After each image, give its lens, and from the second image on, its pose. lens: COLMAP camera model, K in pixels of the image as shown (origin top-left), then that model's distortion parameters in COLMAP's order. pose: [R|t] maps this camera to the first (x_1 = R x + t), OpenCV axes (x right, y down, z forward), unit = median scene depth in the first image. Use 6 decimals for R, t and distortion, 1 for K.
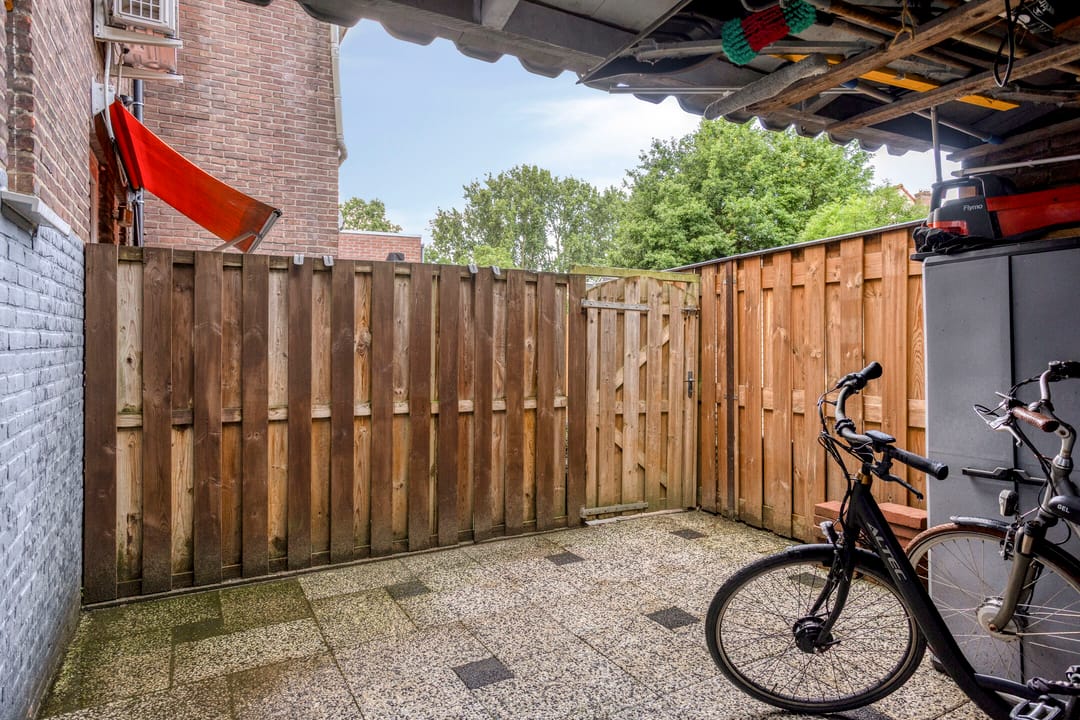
lens RADIAL K [[621.0, 0, 543.2], [0, 621.0, 347.0], [0, 0, 1]] dist [0.001436, 0.000608]
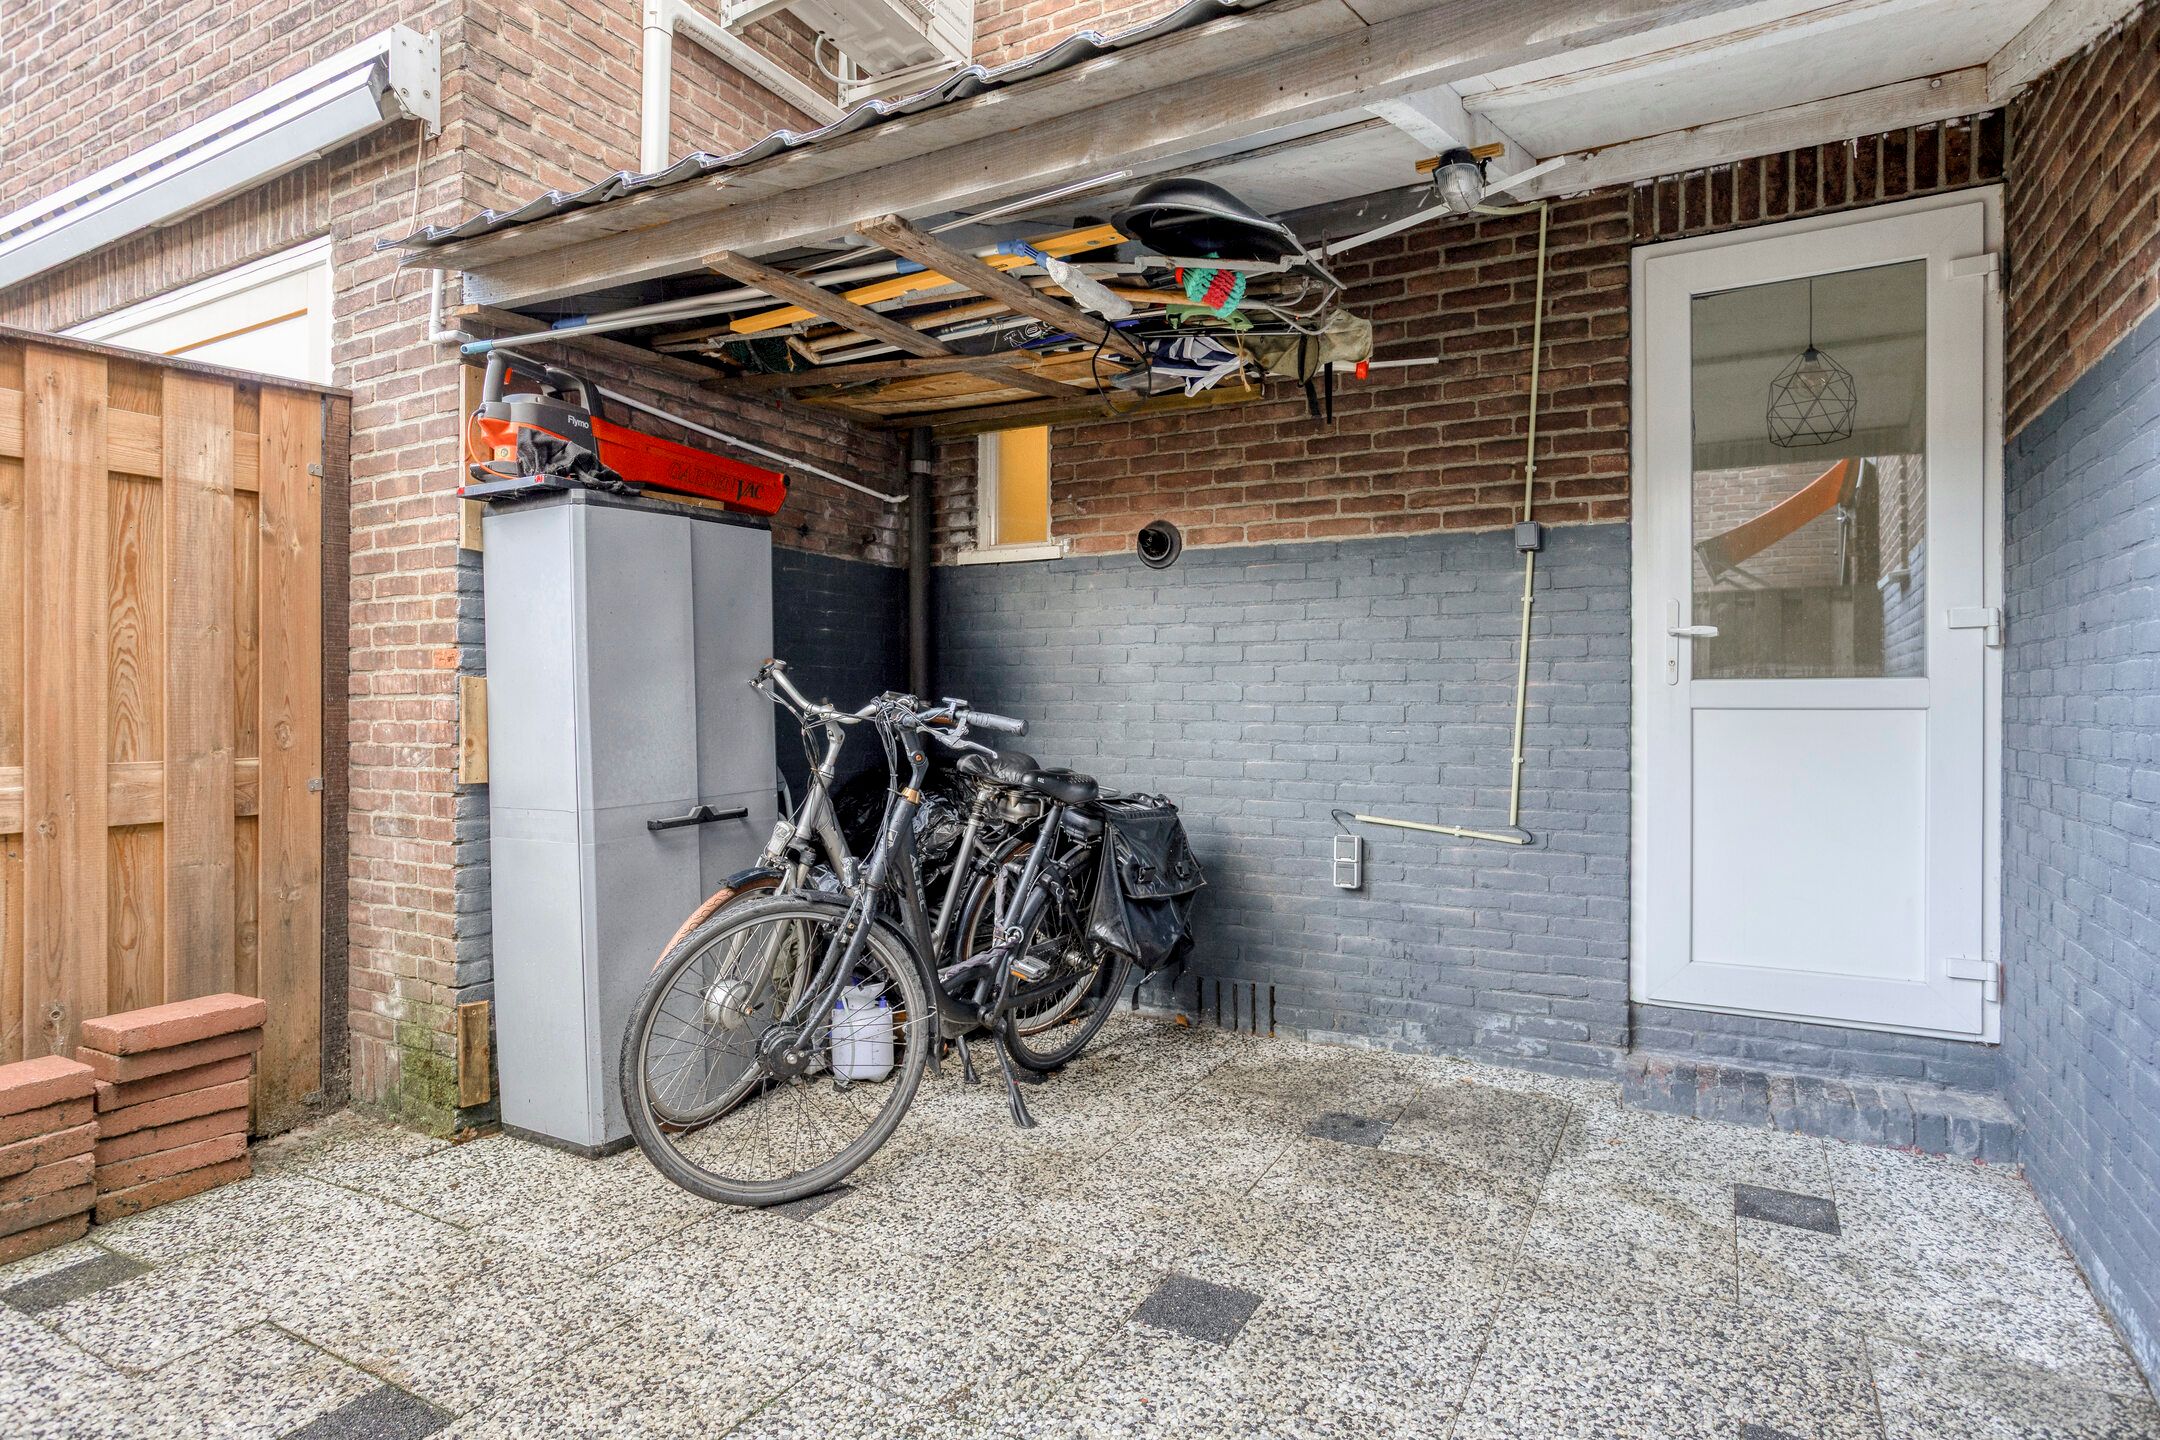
lens RADIAL K [[1175.2, 0, 1080.0], [0, 1175.2, 720.0], [0, 0, 1]] dist [-0.062180, 0.052217]
pose [[-0.528999, -0.013349, 0.848518, -0.205294], [0.003992, 0.999826, 0.018218, 0.022293], [-0.848613, 0.013025, -0.528853, 0.414597]]
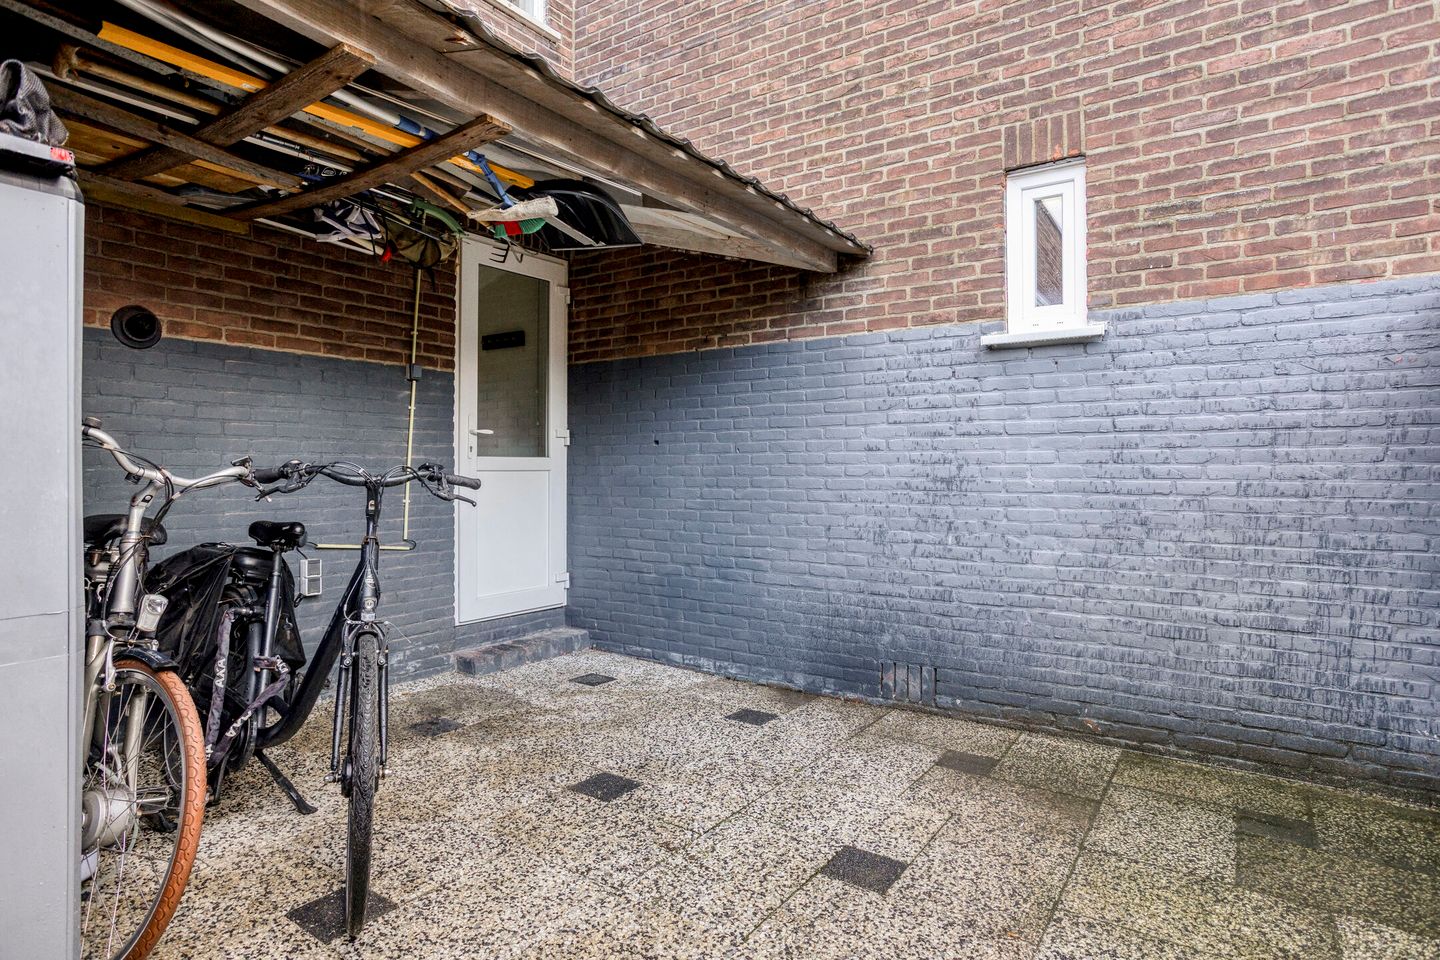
lens RADIAL K [[783.5, 0, 720.0], [0, 783.5, 480.0], [0, 0, 1]] dist [-0.062180, 0.052217]
pose [[-0.892491, 0.003213, -0.451055, 0.157527], [-0.006075, 0.999798, 0.019143, 0.021416], [0.451025, 0.019825, -0.892291, 0.597533]]
